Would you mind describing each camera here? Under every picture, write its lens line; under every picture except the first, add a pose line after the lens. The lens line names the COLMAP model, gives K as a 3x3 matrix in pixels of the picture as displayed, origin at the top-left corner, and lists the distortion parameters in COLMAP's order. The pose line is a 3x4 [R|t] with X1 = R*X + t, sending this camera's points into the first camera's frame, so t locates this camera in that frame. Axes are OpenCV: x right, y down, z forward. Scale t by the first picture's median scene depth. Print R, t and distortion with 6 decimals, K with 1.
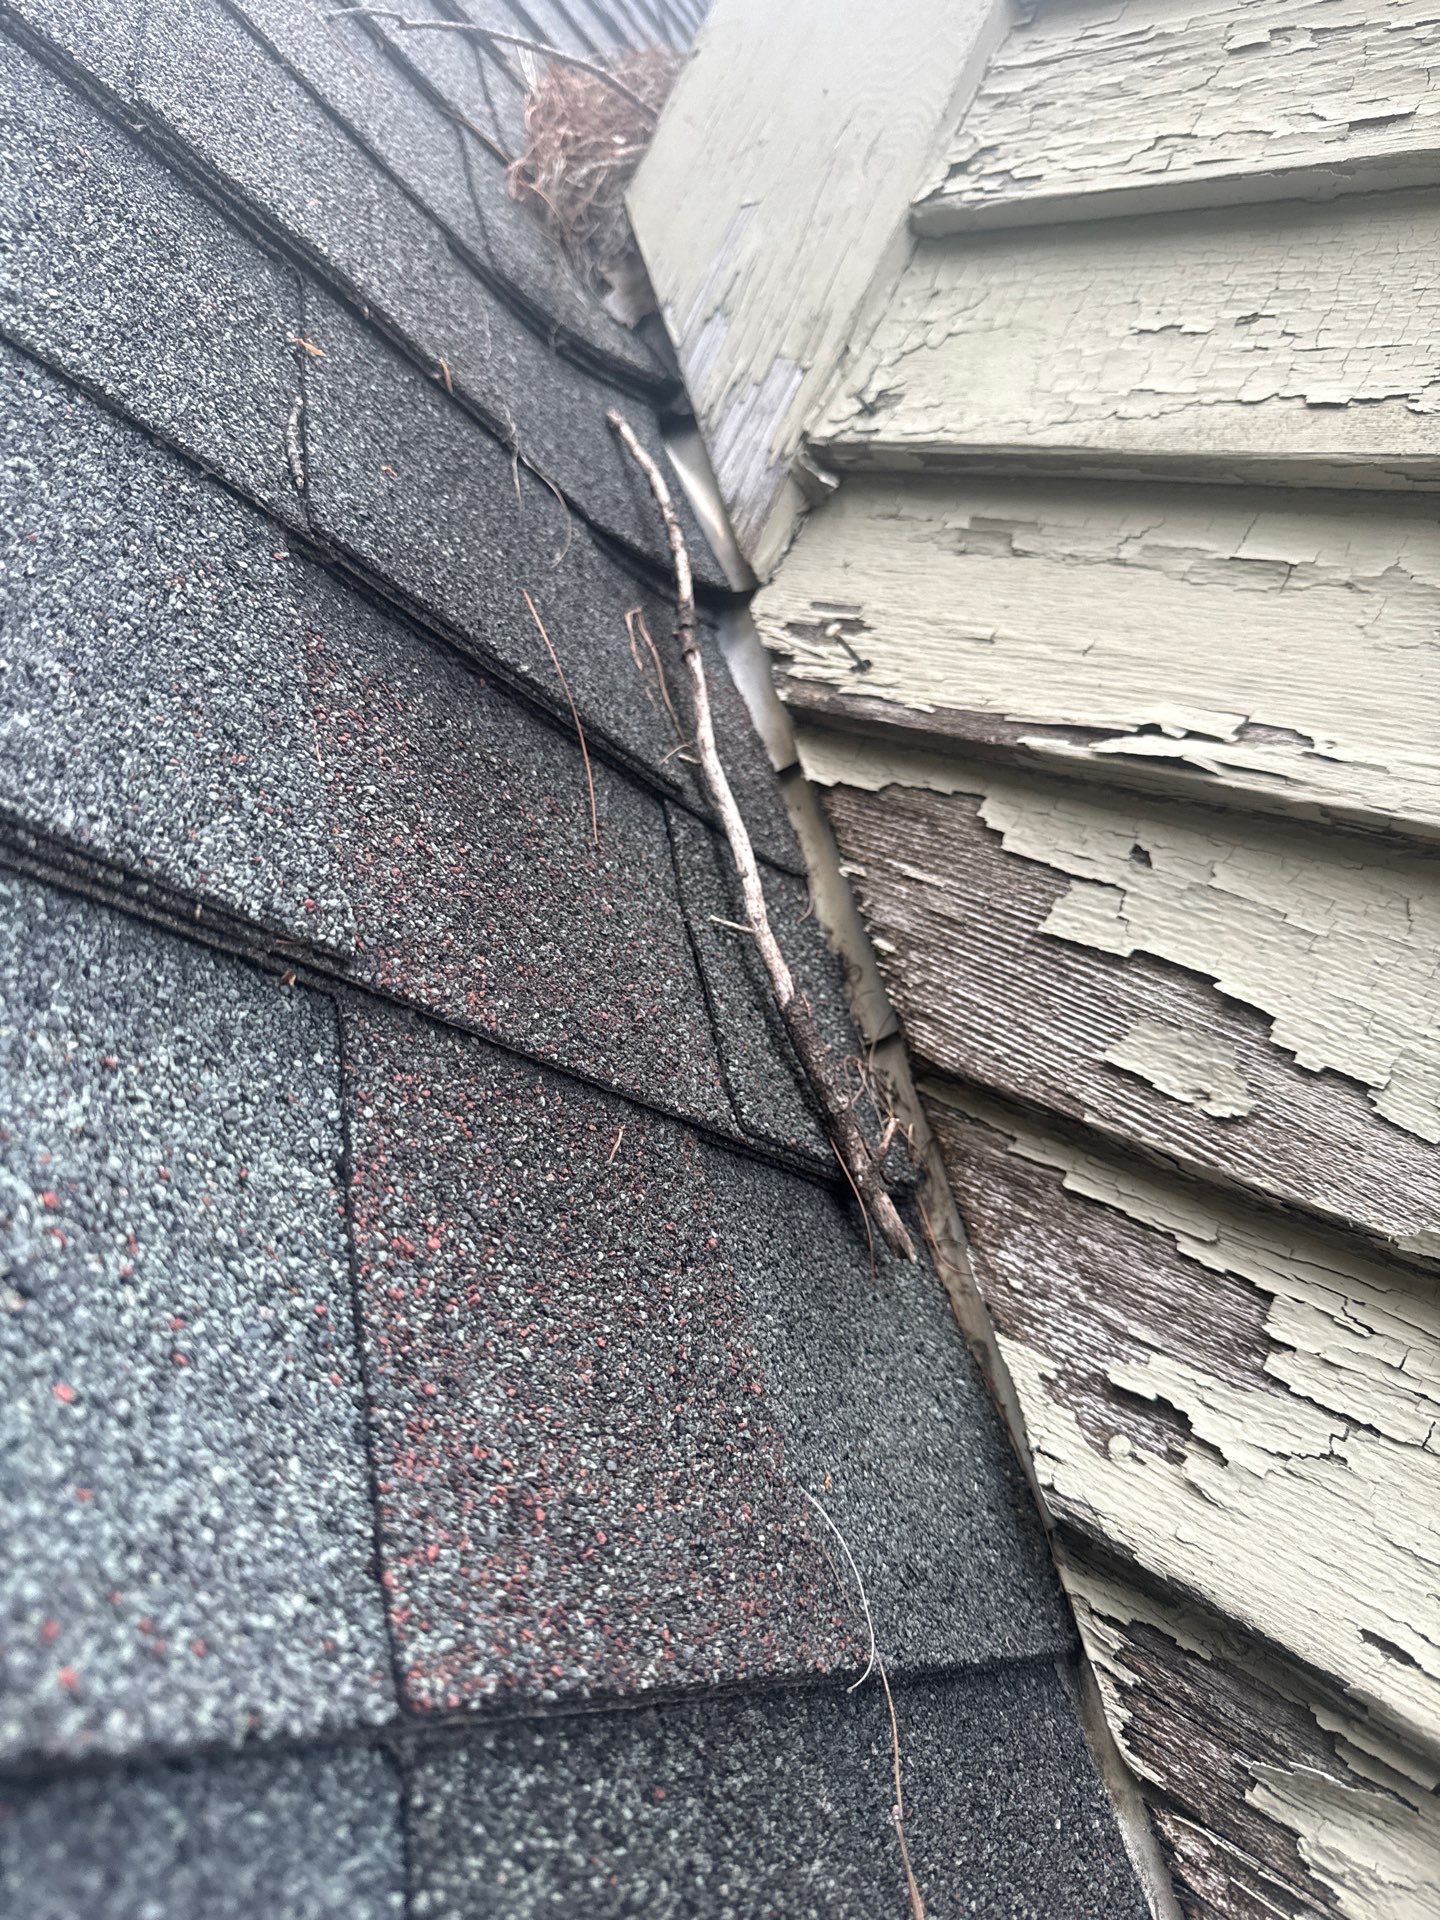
lens RADIAL K [[1434.7, 0, 708.9], [0, 1434.7, 952.2], [0, 0, 1]] dist [0.056213, -0.130348]
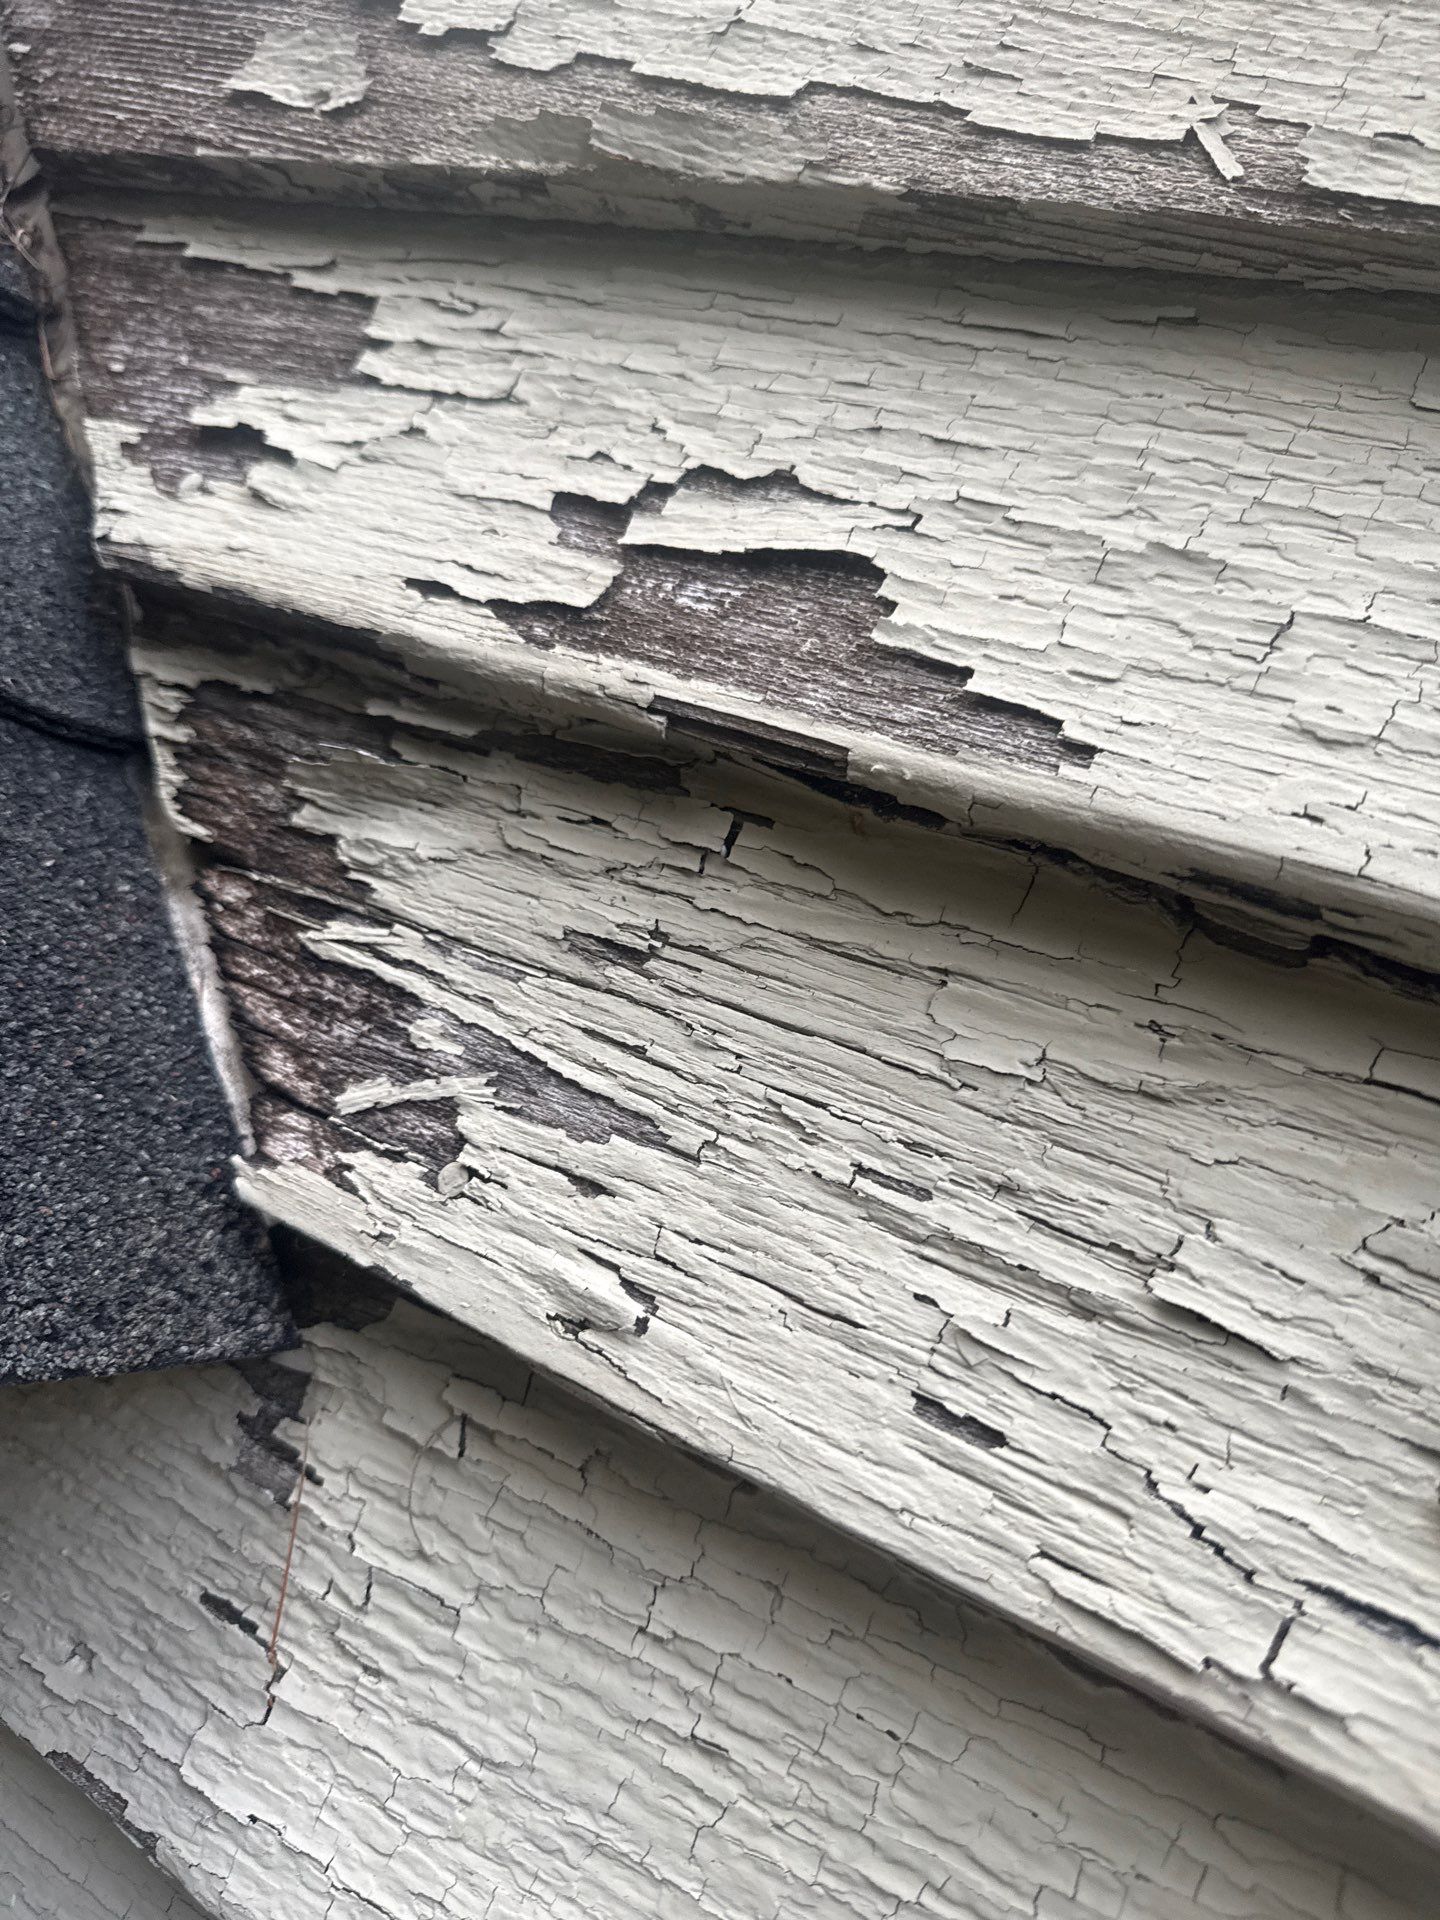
lens RADIAL K [[1482.8, 0, 693.5], [0, 1482.8, 960.4], [0, 0, 1]] dist [0.004929, -0.063028]
pose [[0.974515, -0.045313, 0.219697, 0.325538], [0.016825, 0.991392, 0.129844, 0.448722], [-0.223690, -0.122839, 0.966889, 0.102827]]
